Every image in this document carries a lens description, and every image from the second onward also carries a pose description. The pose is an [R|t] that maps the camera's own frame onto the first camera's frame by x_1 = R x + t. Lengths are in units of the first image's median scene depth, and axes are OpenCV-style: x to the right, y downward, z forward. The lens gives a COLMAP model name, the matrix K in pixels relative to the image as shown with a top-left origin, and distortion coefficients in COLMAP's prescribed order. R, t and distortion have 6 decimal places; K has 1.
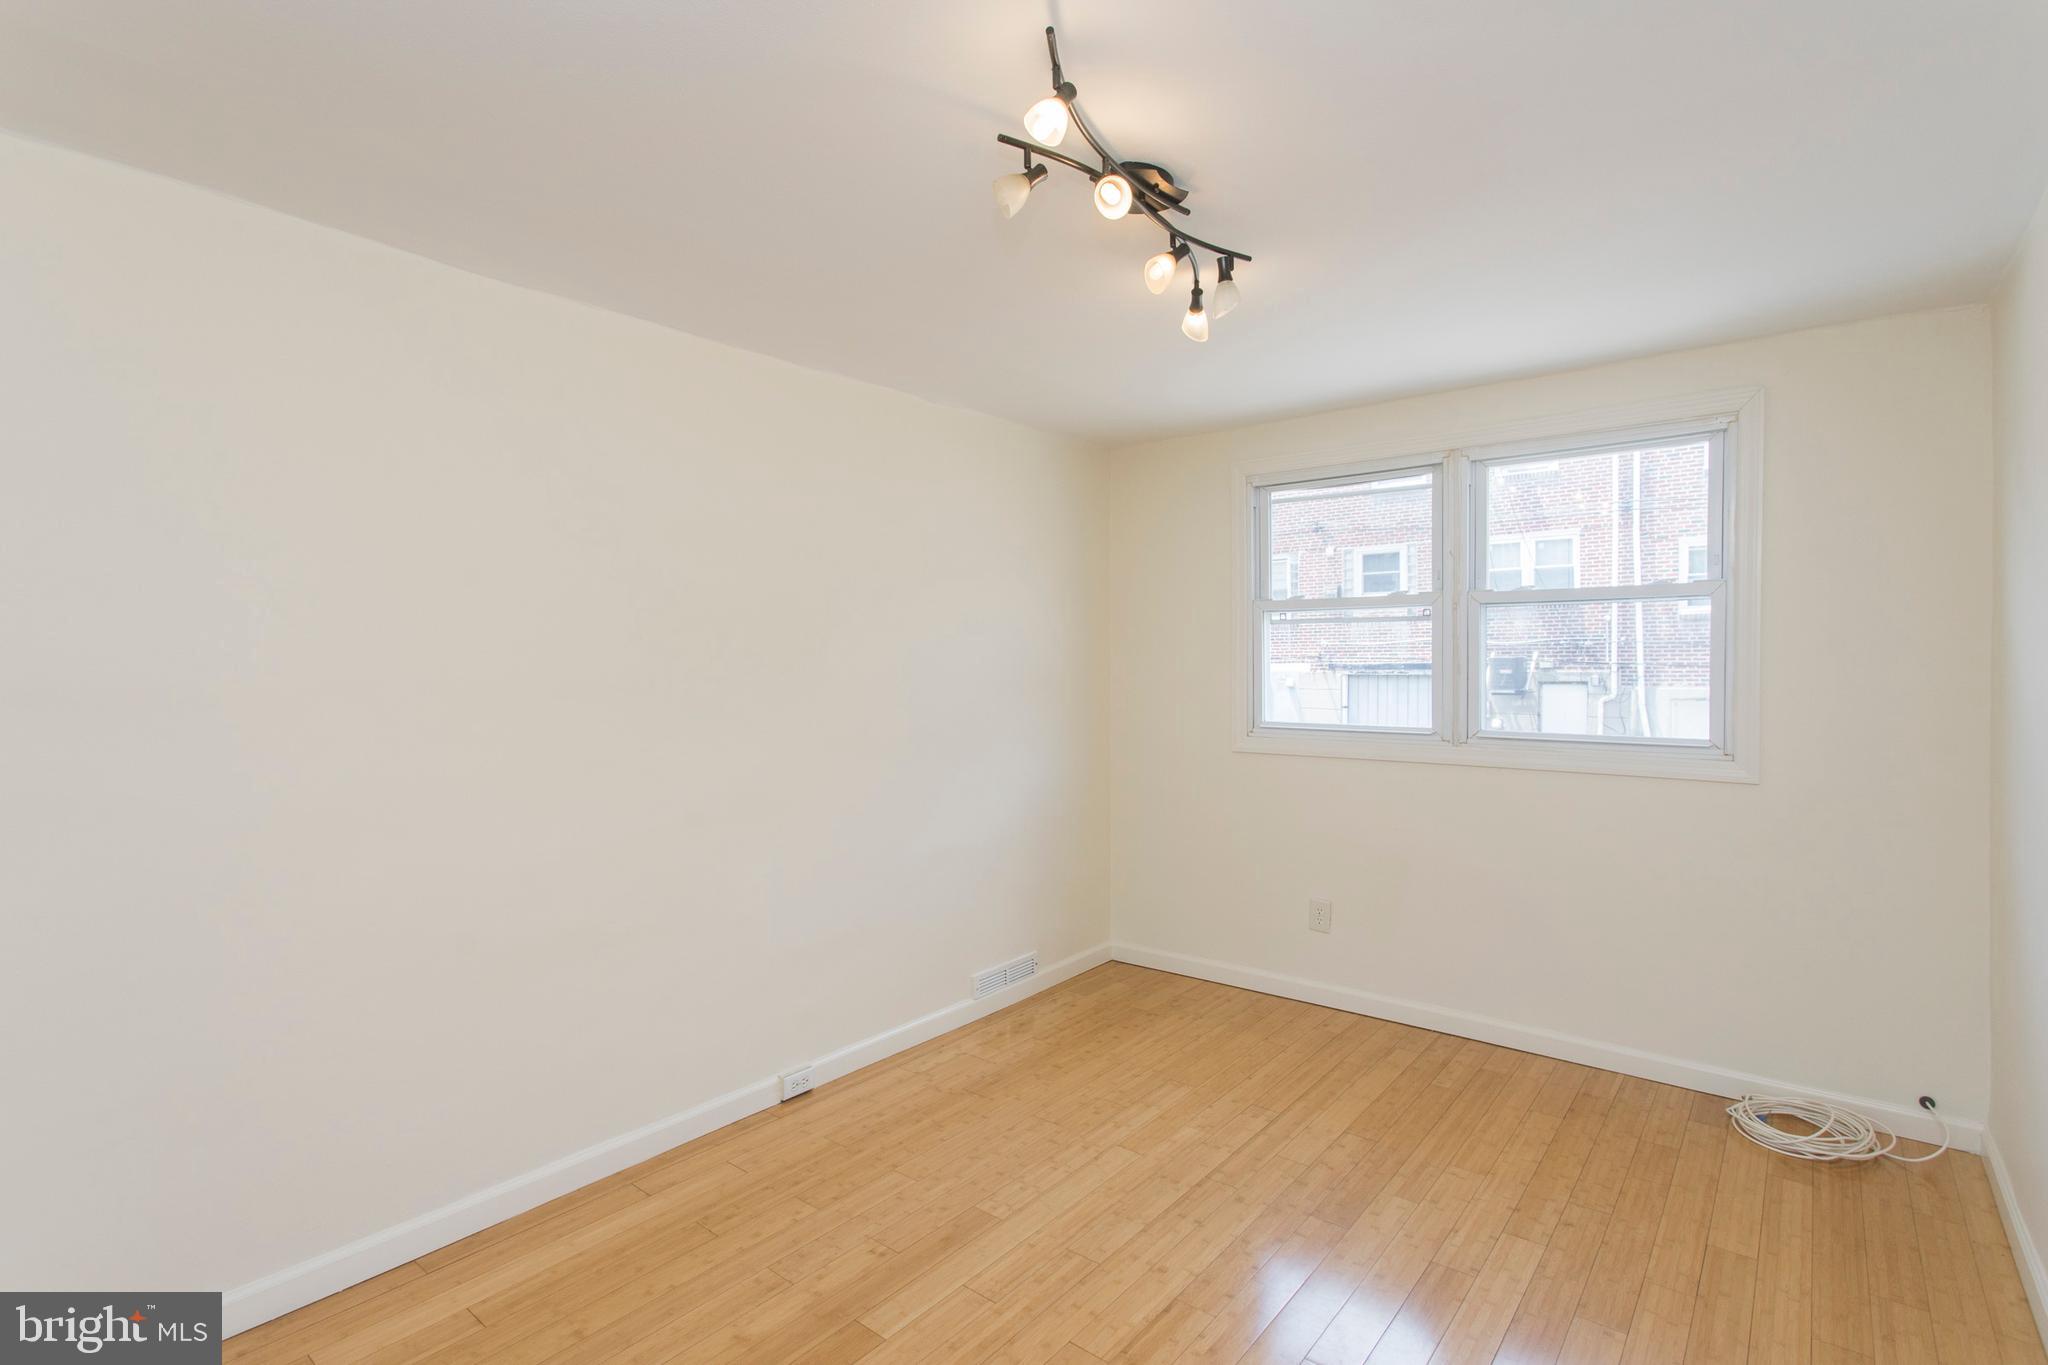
lens RADIAL K [[979.9, 0, 1028.4], [0, 979.9, 666.0], [0, 0, 1]] dist [-0.002467, 0.001402]
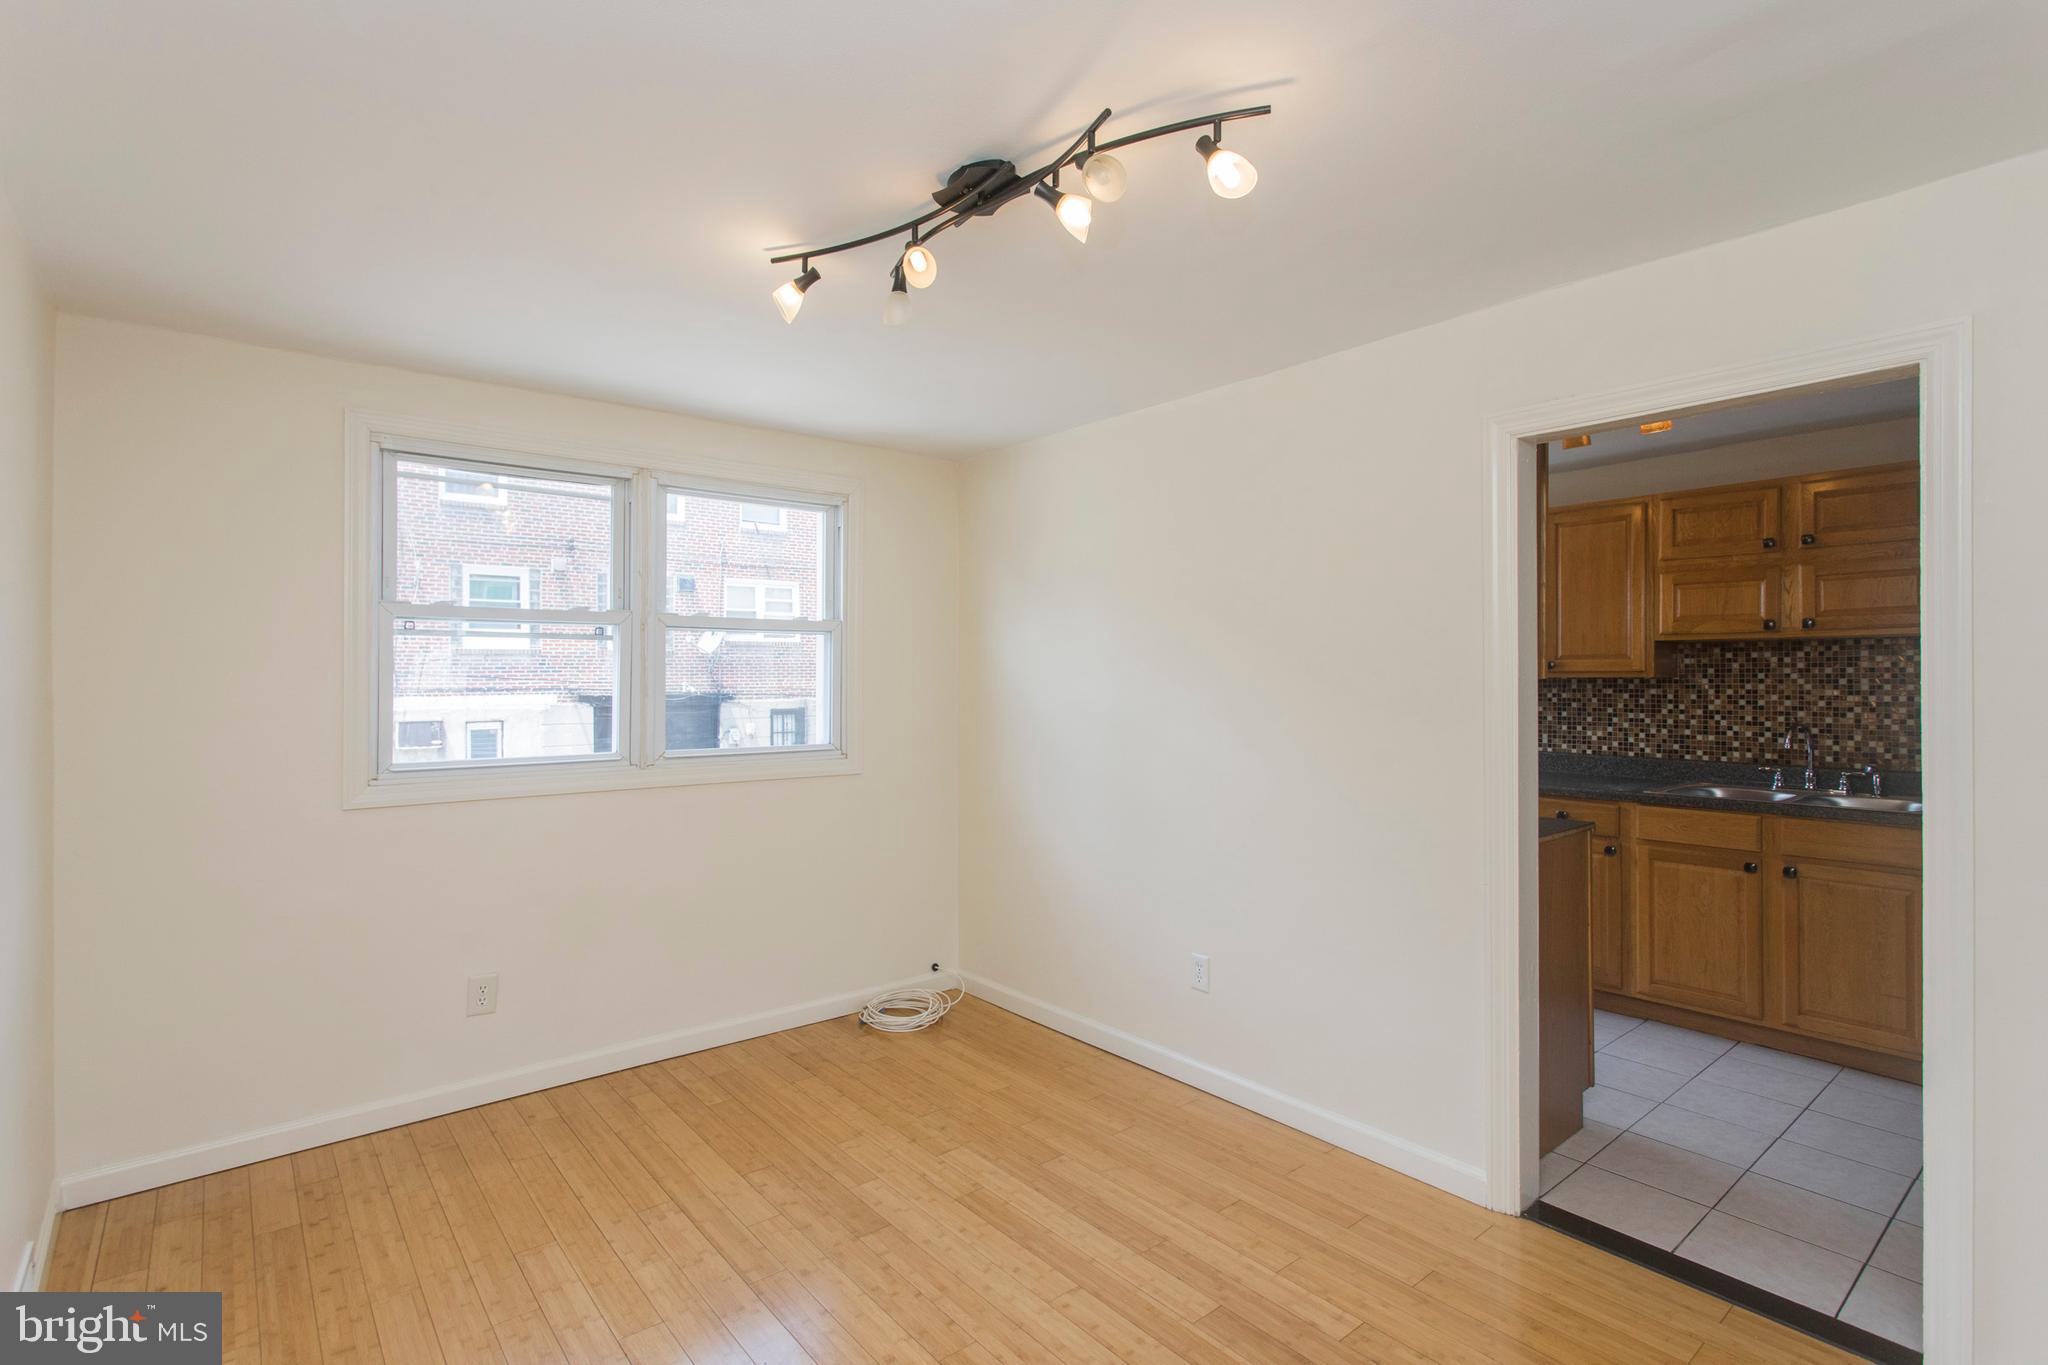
lens RADIAL K [[979.9, 0, 1012.3], [0, 979.9, 673.1], [0, 0, 1]] dist [-0.002467, 0.001402]
pose [[0.203717, 0.008437, 0.978993, -0.496299], [0.005656, 0.999936, -0.009794, -0.003598], [-0.979013, 0.007532, 0.203656, 0.478240]]
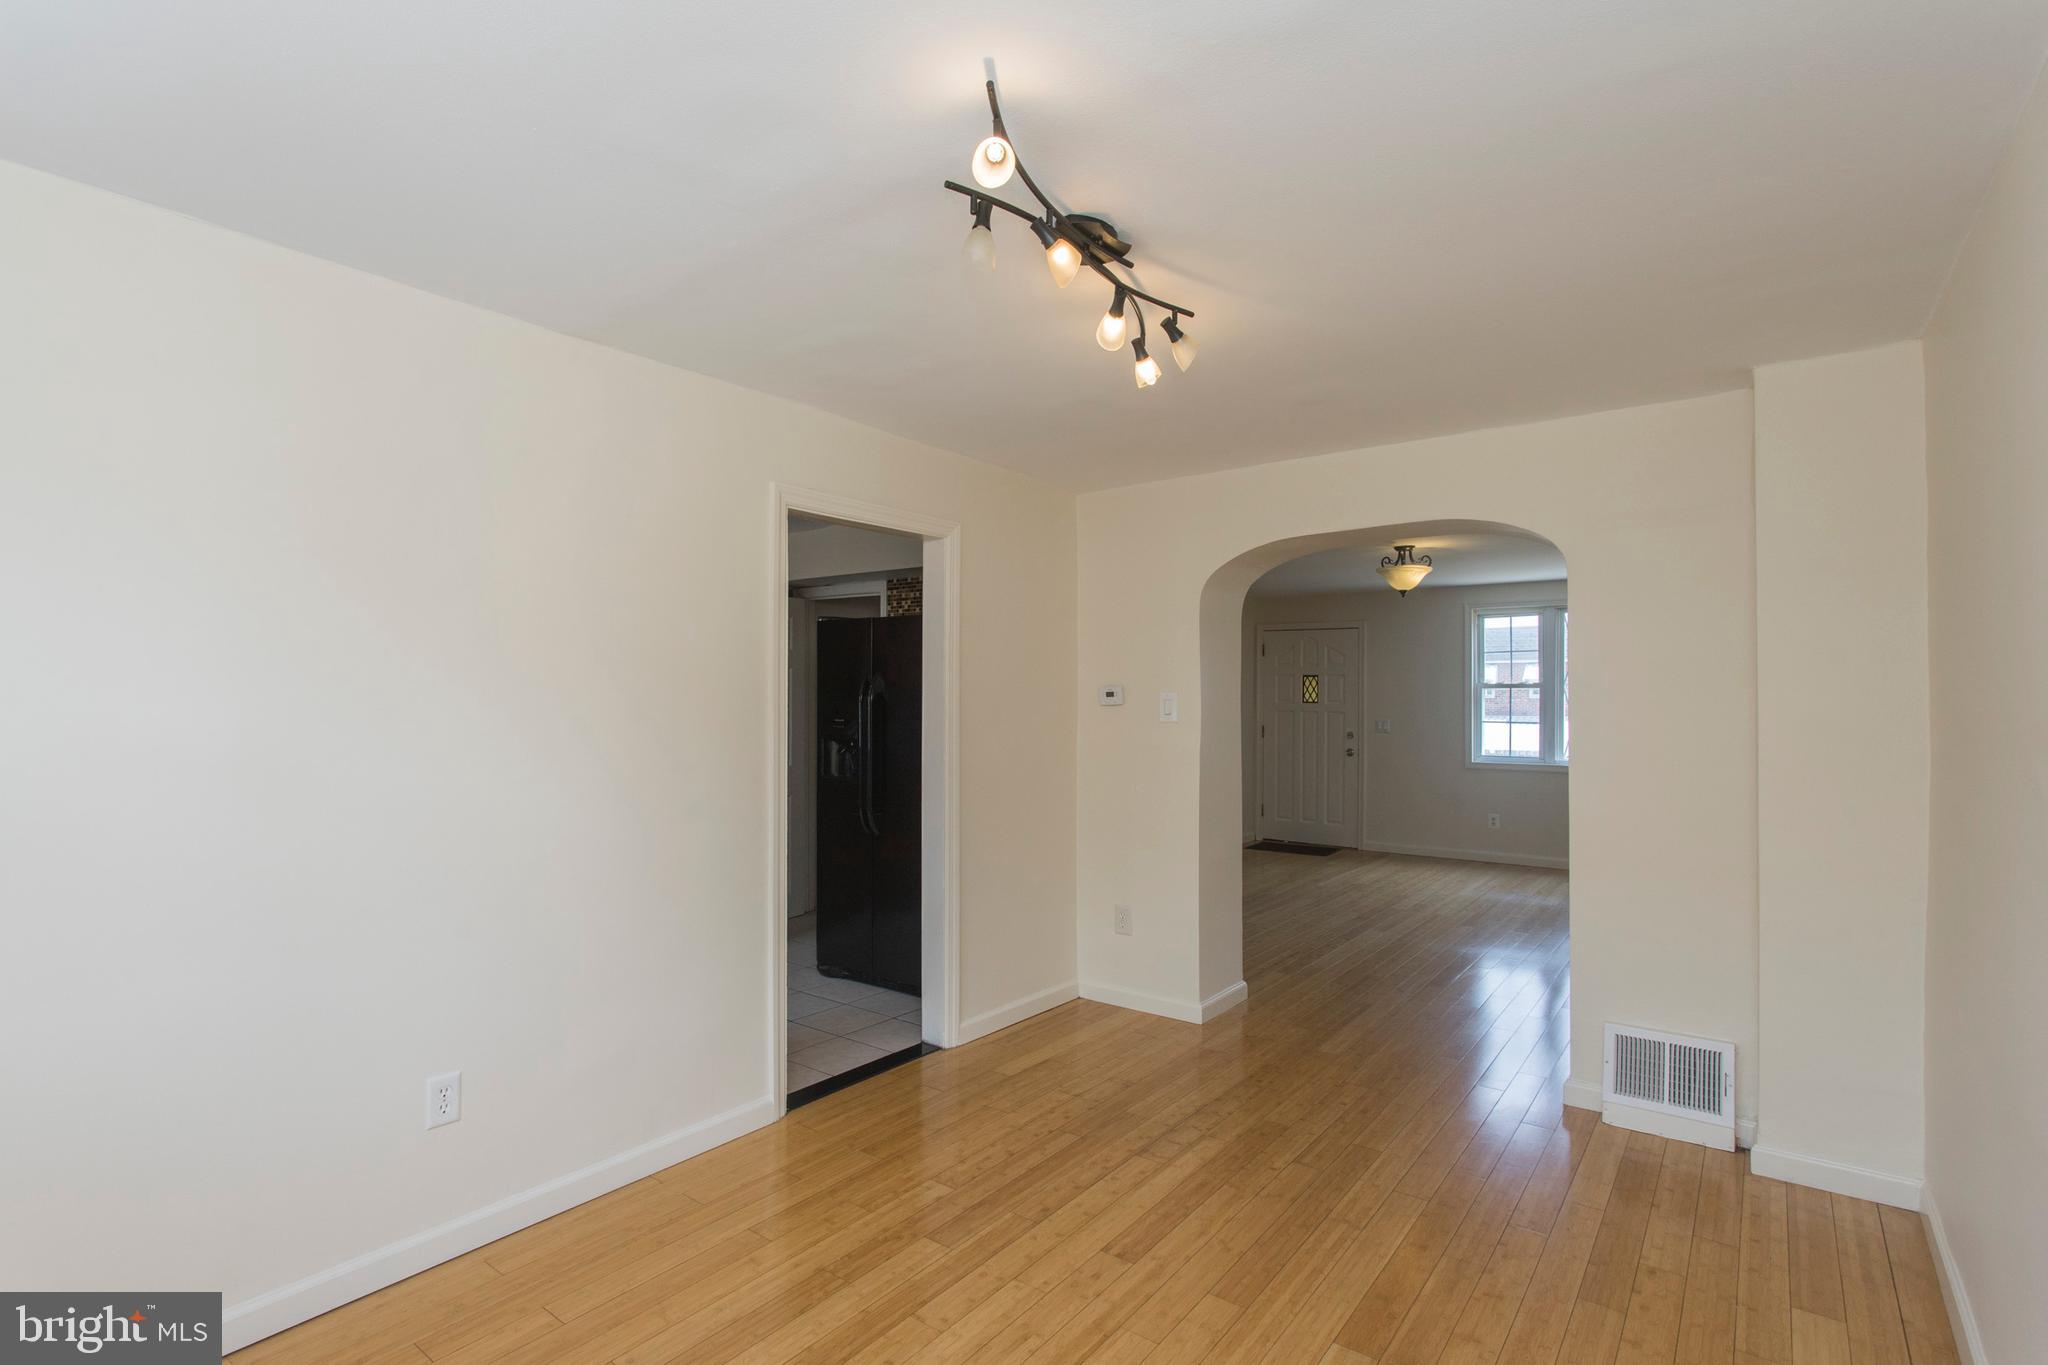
lens RADIAL K [[979.9, 0, 1019.1], [0, 979.9, 681.7], [0, 0, 1]] dist [-0.002467, 0.001402]
pose [[-0.999751, 0.001693, -0.022252, 2.093245], [0.001929, 0.999942, -0.010606, -0.028880], [0.022233, -0.010646, -0.999696, 3.703620]]
